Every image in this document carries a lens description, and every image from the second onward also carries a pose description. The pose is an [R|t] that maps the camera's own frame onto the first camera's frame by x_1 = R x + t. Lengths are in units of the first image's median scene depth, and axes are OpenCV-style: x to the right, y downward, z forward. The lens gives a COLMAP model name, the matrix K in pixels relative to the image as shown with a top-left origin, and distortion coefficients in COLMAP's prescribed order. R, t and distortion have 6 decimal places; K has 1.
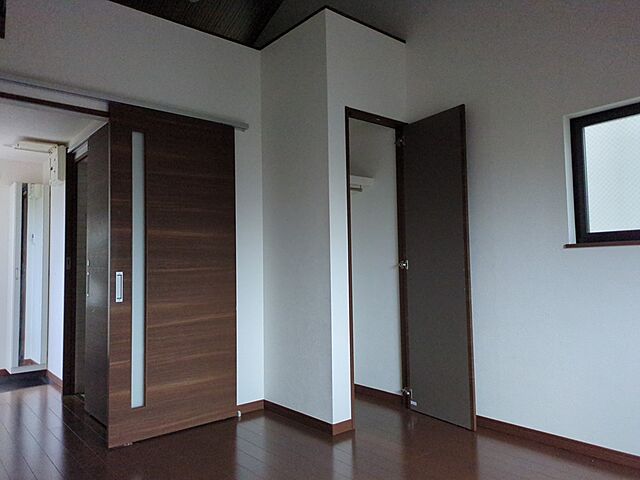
lens RADIAL K [[477.0, 0, 320.0], [0, 477.0, 240.0], [0, 0, 1]] dist [0.104897, 0.000778]
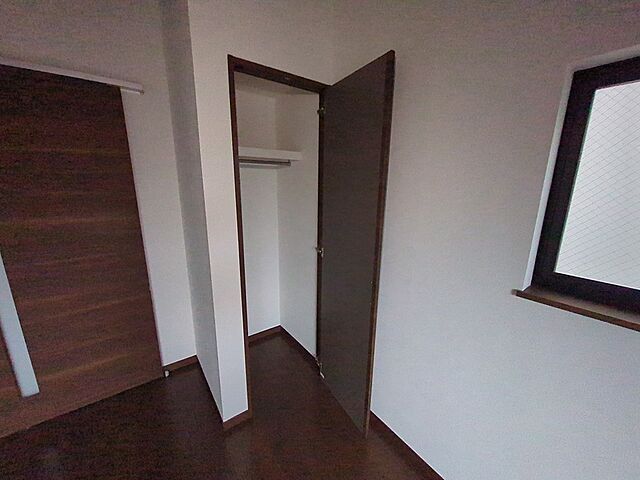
lens RADIAL K [[245.0, 0, 315.9], [0, 245.0, 239.2], [0, 0, 1]] dist [-0.016117, 0.000002]
pose [[0.996990, 0.044915, -0.063194, 0.218815], [-0.026015, 0.961649, 0.273046, -0.116410], [0.073035, -0.270580, 0.959923, 0.593660]]
